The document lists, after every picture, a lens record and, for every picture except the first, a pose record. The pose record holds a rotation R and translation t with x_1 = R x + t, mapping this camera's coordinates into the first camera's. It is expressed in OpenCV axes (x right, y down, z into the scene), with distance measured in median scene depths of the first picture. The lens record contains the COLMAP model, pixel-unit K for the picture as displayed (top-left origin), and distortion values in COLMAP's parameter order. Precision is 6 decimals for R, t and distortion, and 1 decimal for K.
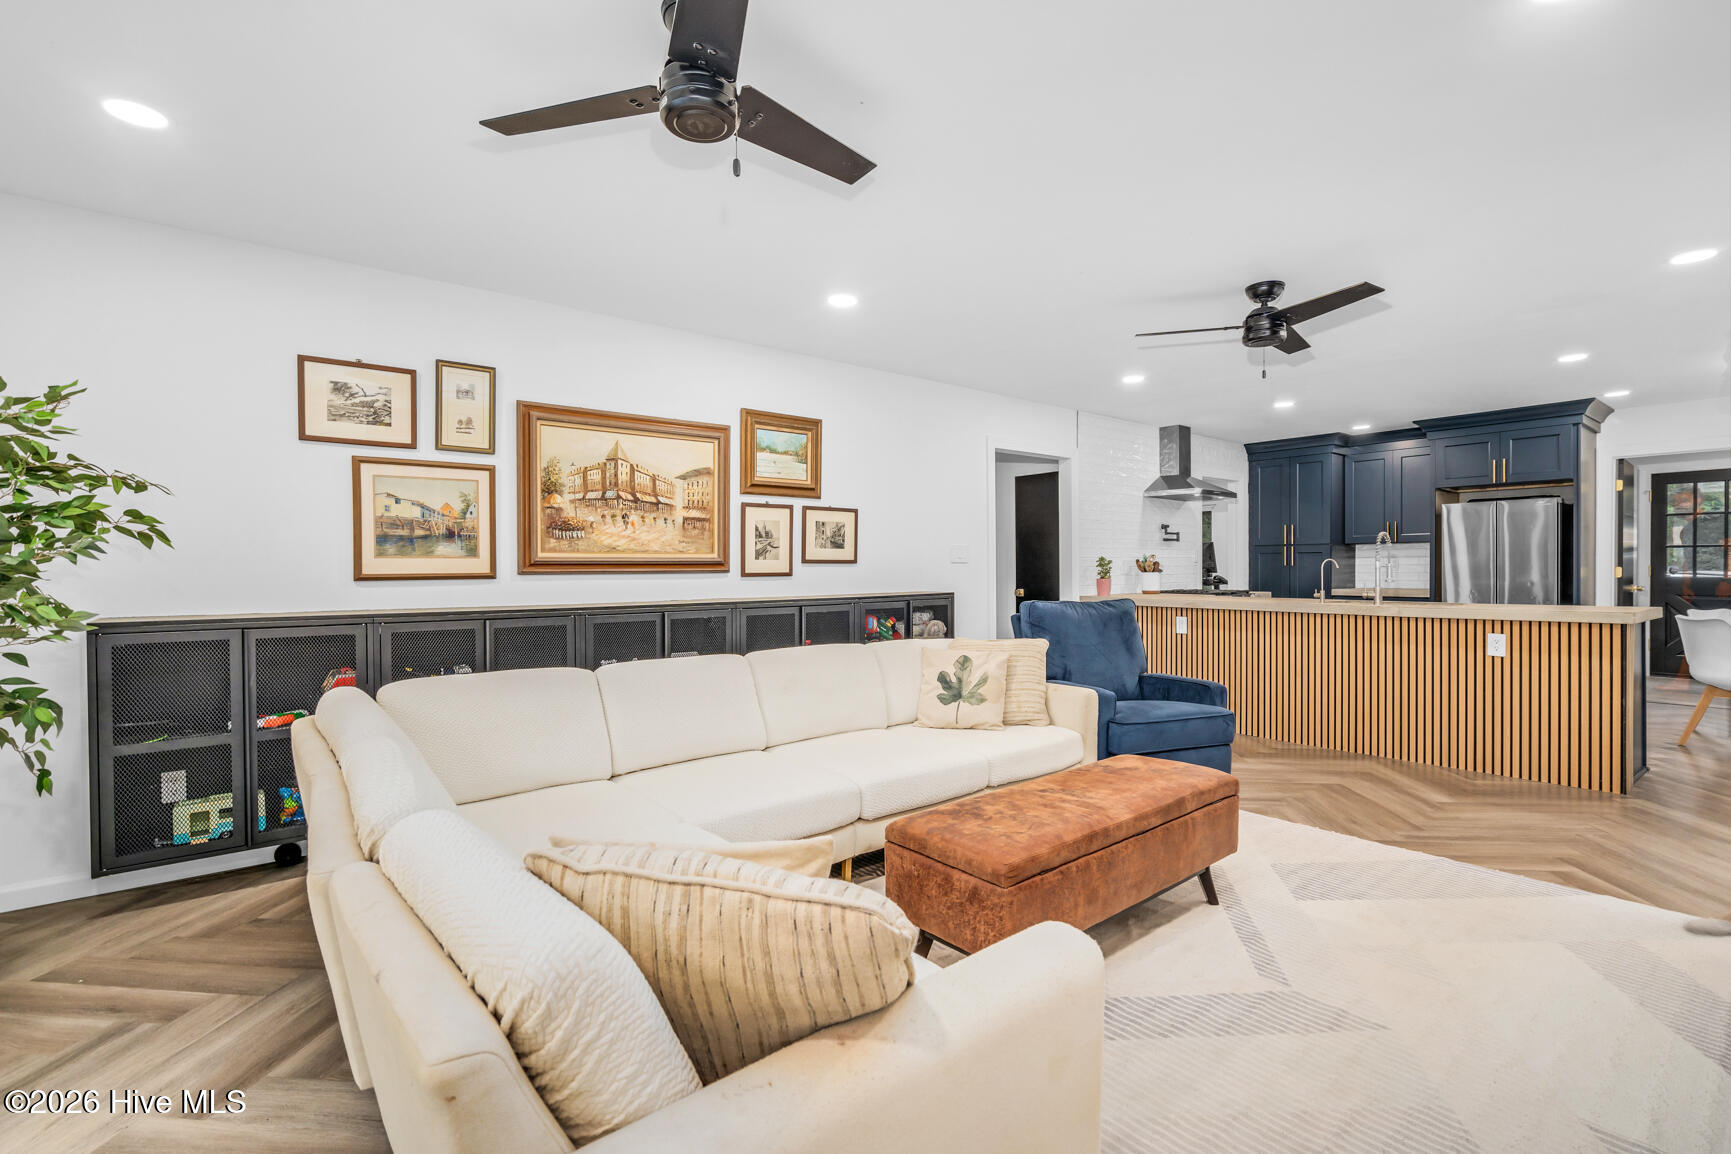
lens RADIAL K [[781.8, 0, 865.5], [0, 781.8, 577.0], [0, 0, 1]] dist [-0.001676, 0.000085]
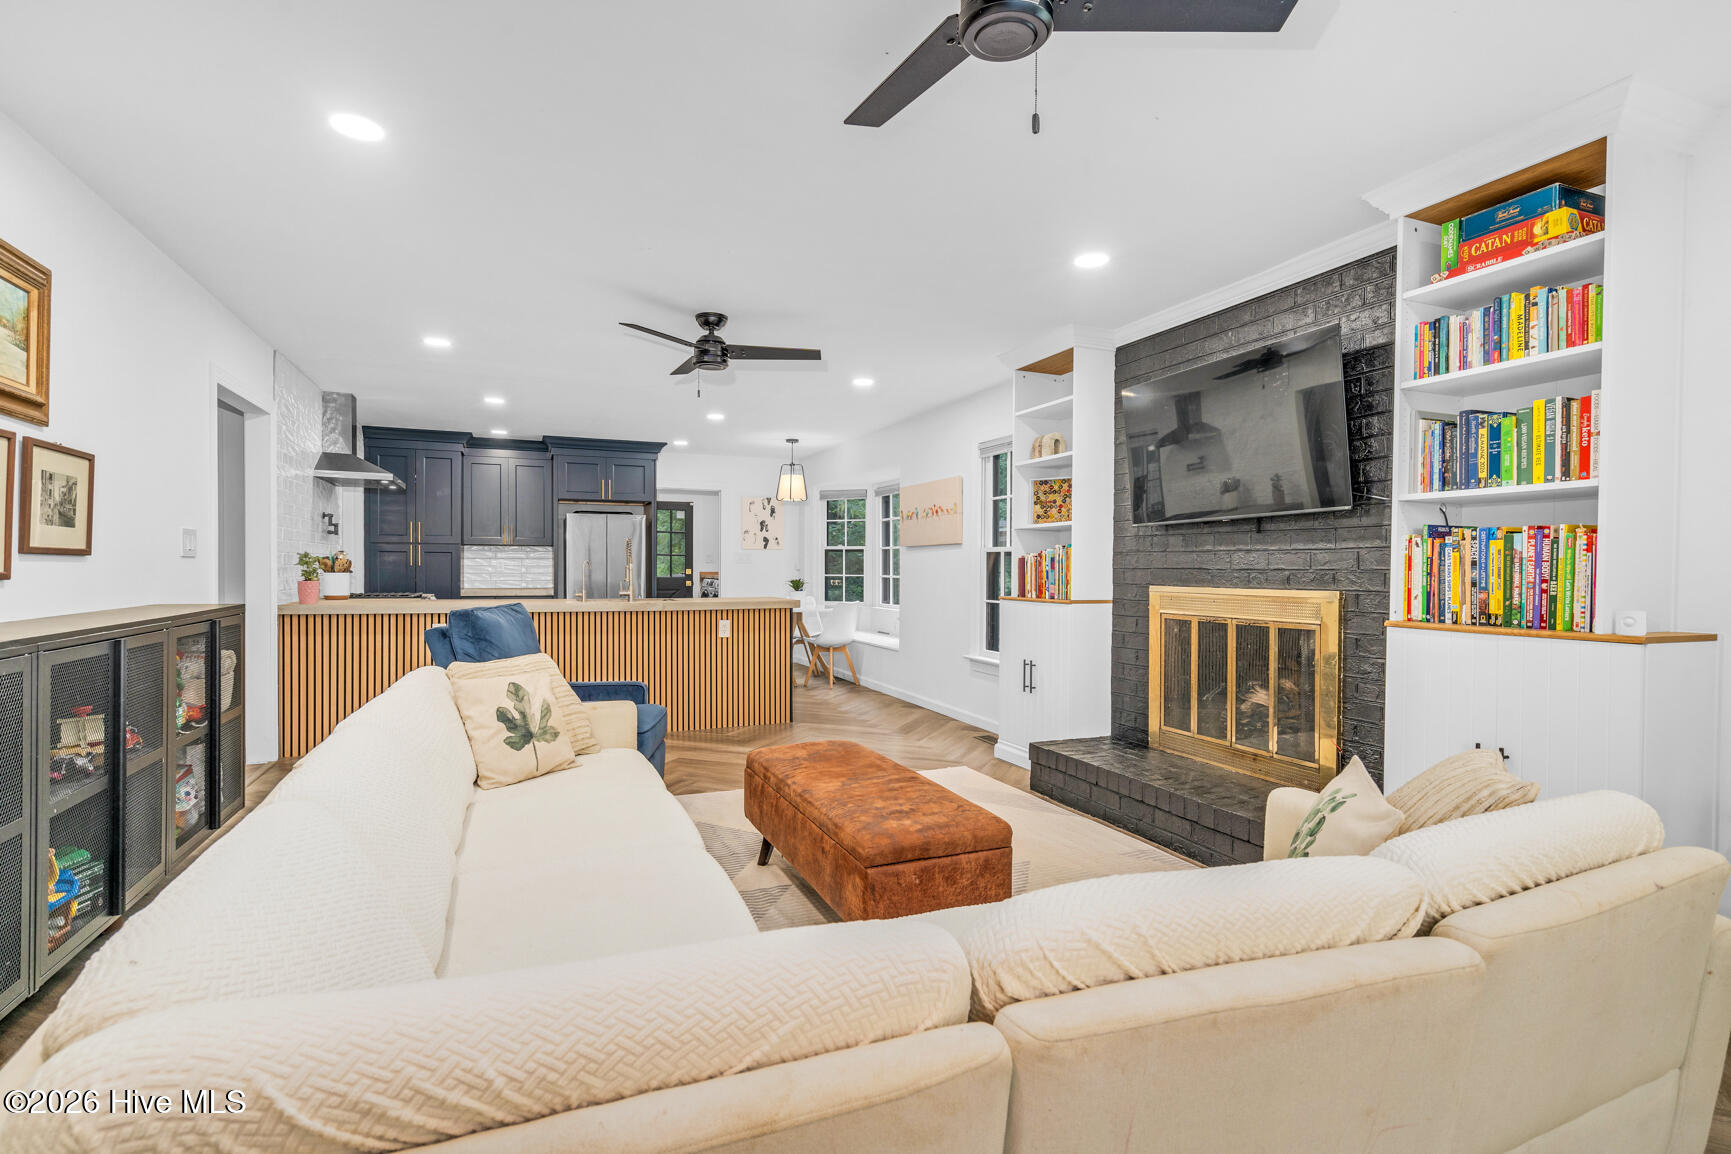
lens RADIAL K [[832.8, 0, 865.5], [0, 832.8, 577.0], [0, 0, 1]] dist [0.000248, 0.000448]
pose [[0.283456, -0.003523, 0.958979, -0.459016], [0.003537, 0.999990, 0.002628, -0.002584], [-0.958979, 0.002647, 0.283465, 0.368175]]
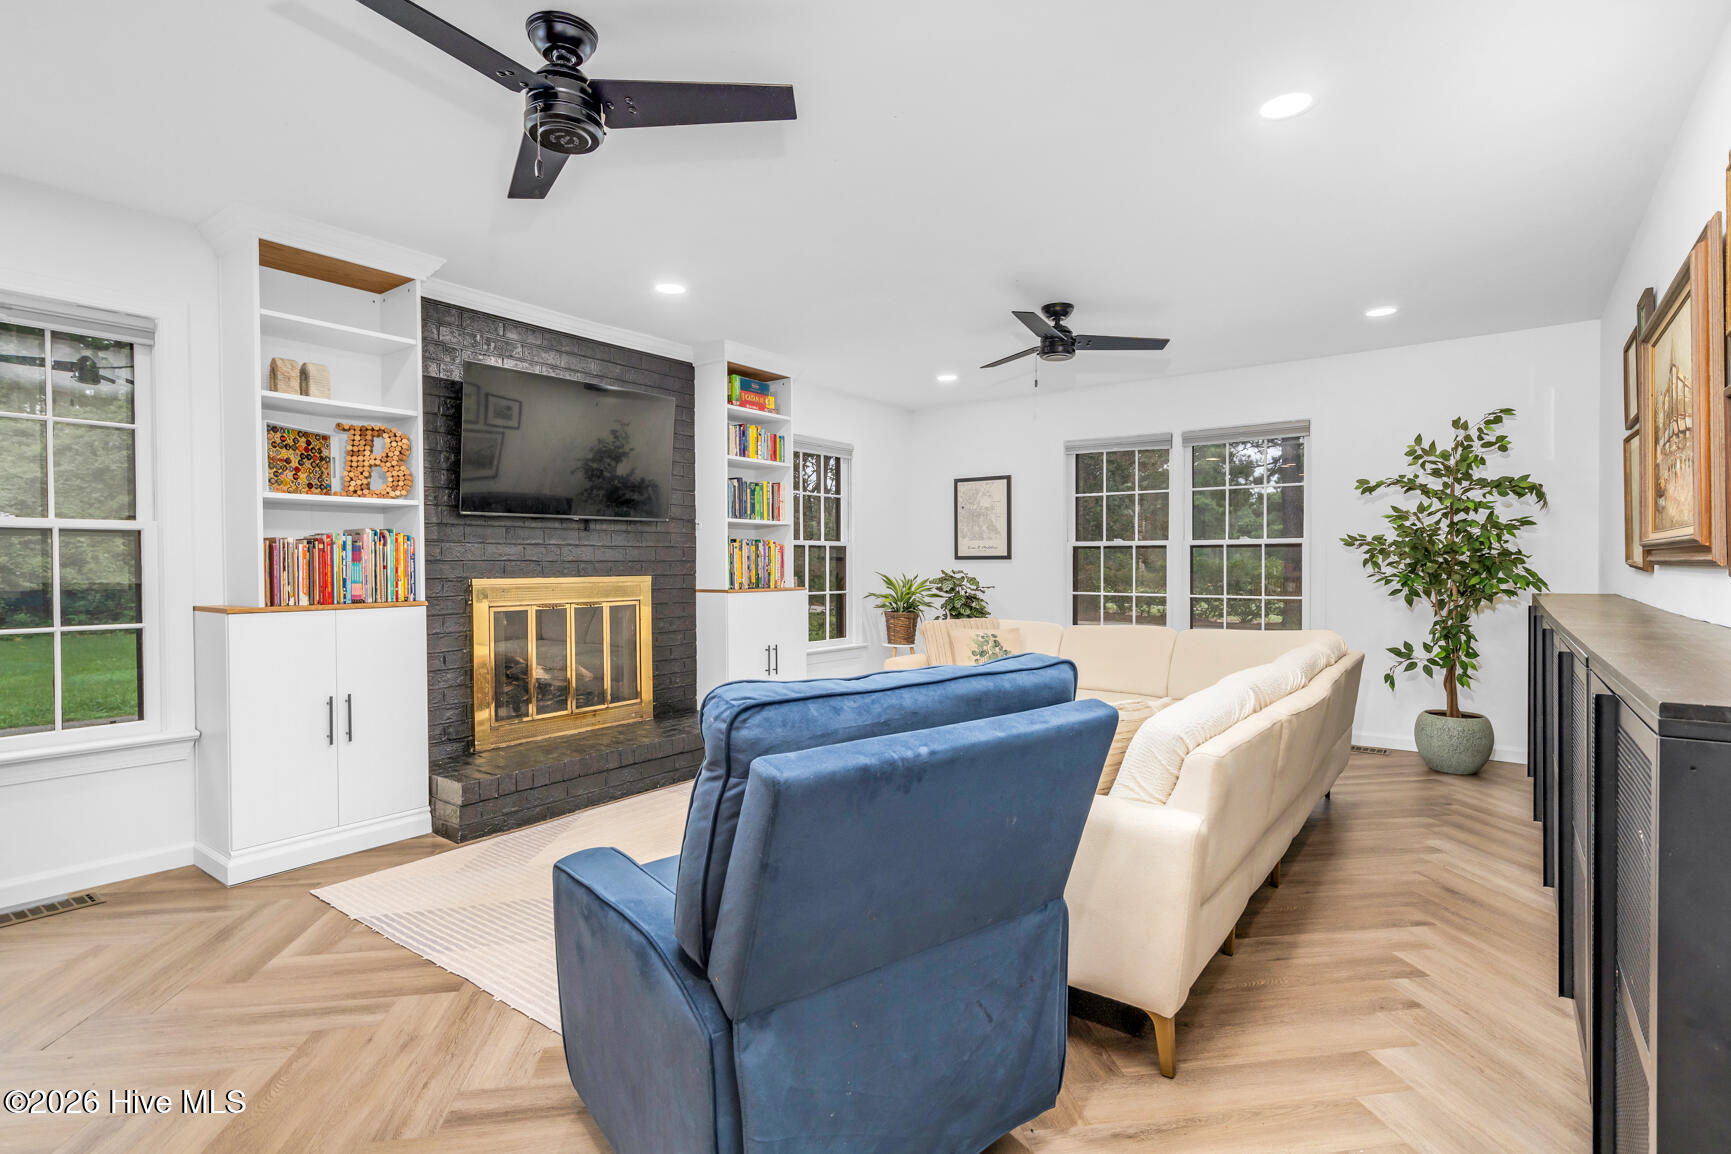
lens RADIAL K [[844.0, 0, 865.5], [0, 844.0, 577.0], [0, 0, 1]] dist [0.000440, 0.000221]
pose [[-0.968645, 0.012134, -0.248151, 0.373200], [0.005181, 0.999576, 0.028656, -0.014730], [0.248394, 0.026472, -0.968297, 1.310891]]
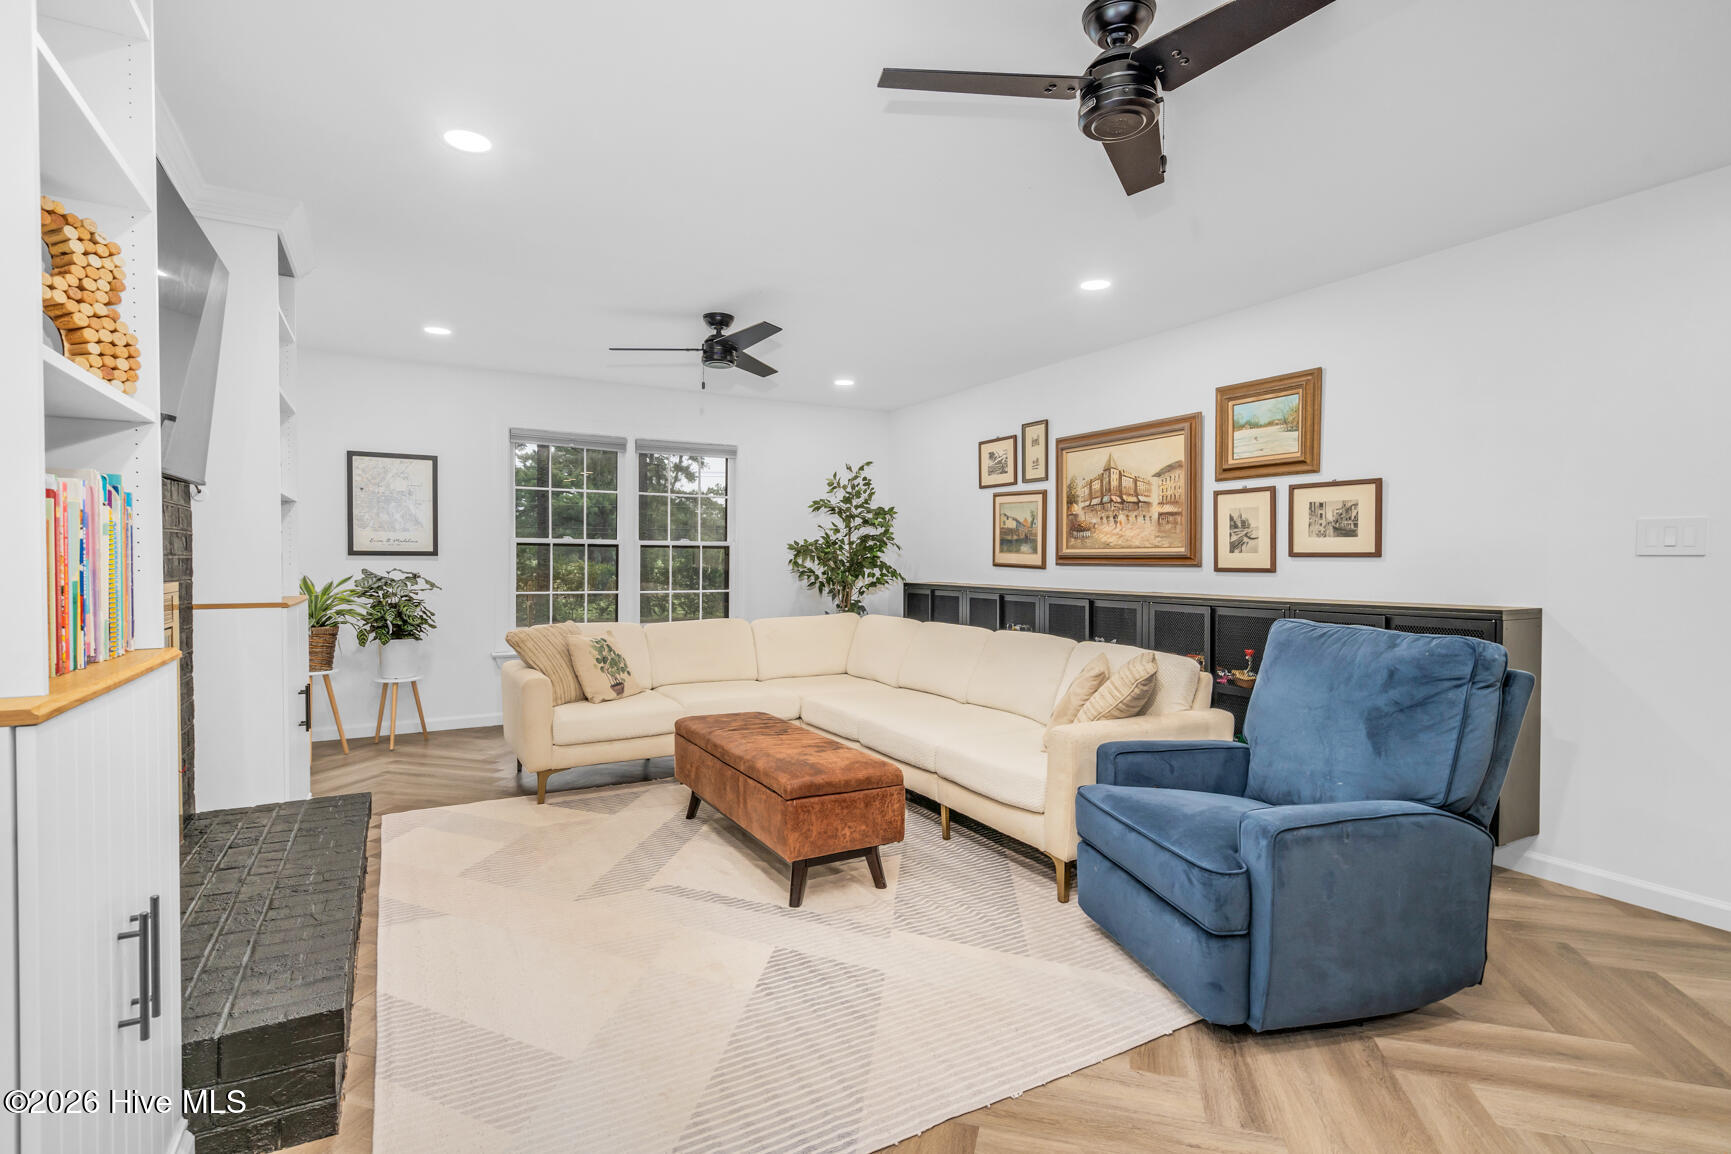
lens RADIAL K [[832.8, 0, 865.5], [0, 832.8, 577.0], [0, 0, 1]] dist [0.000248, 0.000448]
pose [[-0.163961, 0.024619, -0.986160, 0.879877], [-0.016000, 0.999491, 0.027612, -0.014823], [0.986337, 0.020306, -0.163483, 0.758987]]
